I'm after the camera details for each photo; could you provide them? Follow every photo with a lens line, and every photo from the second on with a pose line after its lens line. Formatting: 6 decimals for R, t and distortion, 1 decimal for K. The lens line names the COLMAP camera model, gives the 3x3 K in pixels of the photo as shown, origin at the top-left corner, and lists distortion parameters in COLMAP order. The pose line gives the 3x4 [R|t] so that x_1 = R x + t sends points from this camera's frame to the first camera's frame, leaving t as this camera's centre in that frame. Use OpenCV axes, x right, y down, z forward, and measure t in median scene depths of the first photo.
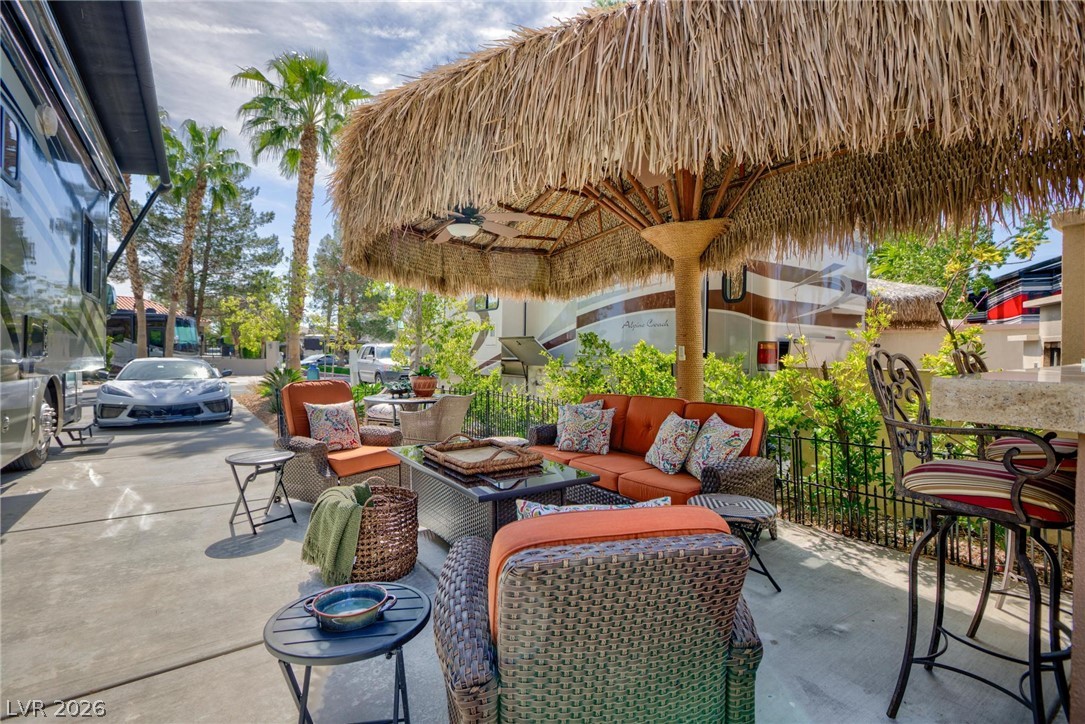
lens RADIAL K [[500.7, 0, 537.6], [0, 500.7, 359.2], [0, 0, 1]] dist [0.002355, 0.000811]
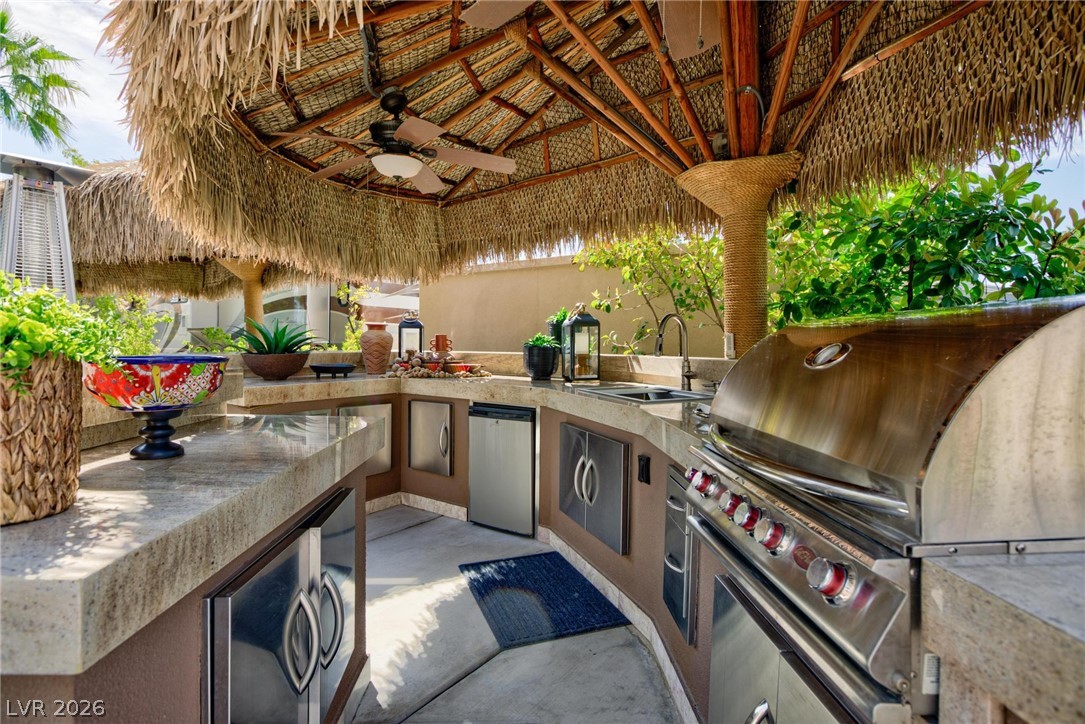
lens RADIAL K [[529.1, 0, 529.3], [0, 529.1, 359.2], [0, 0, 1]] dist [0.000436, 0.000194]
pose [[0.946319, -0.003080, 0.323221, 0.178837], [-0.002777, 0.999840, 0.017659, 0.001726], [-0.323224, -0.017609, 0.946159, -0.240827]]
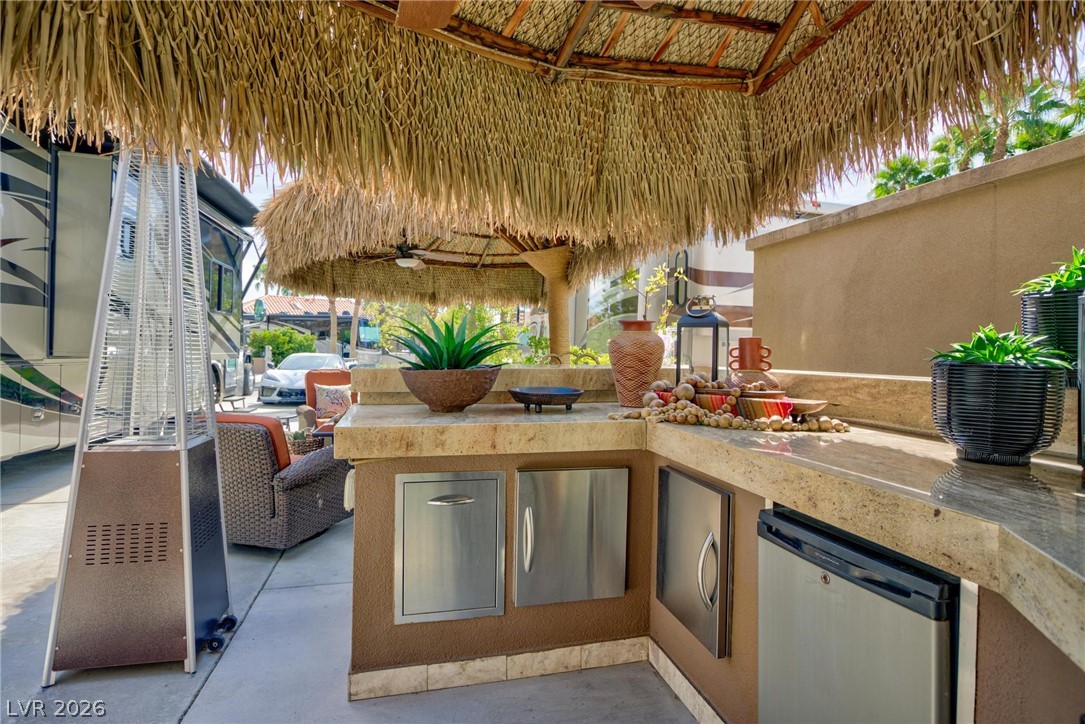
lens RADIAL K [[553.2, 0, 542.5], [0, 553.2, 362.0], [0, 0, 1]] dist [-0.013561, 0.000030]
pose [[0.936750, 0.017720, -0.349552, 0.235526], [-0.016388, 0.999843, 0.006771, -0.000035], [0.349617, -0.000614, 0.936893, -0.093789]]
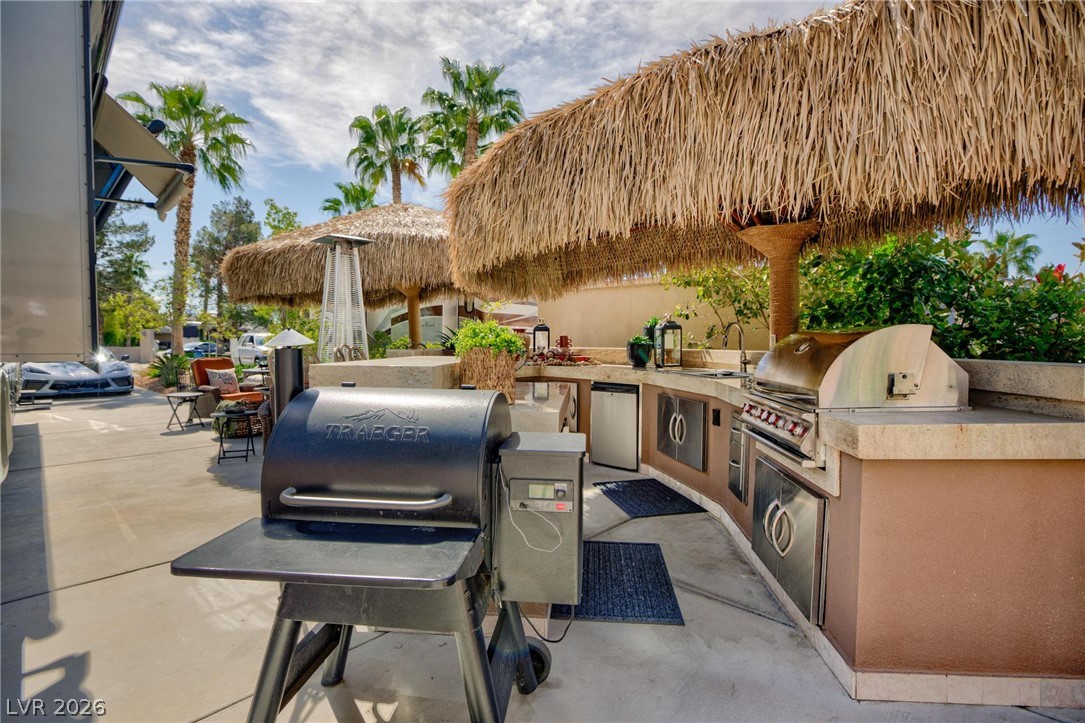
lens RADIAL K [[483.8, 0, 536.3], [0, 483.8, 359.2], [0, 0, 1]] dist [-0.000113, 0.000187]
pose [[0.978868, -0.007437, 0.204356, 0.120005], [0.002115, 0.999653, 0.026252, 0.001870], [-0.204481, -0.025265, 0.978545, -0.327764]]
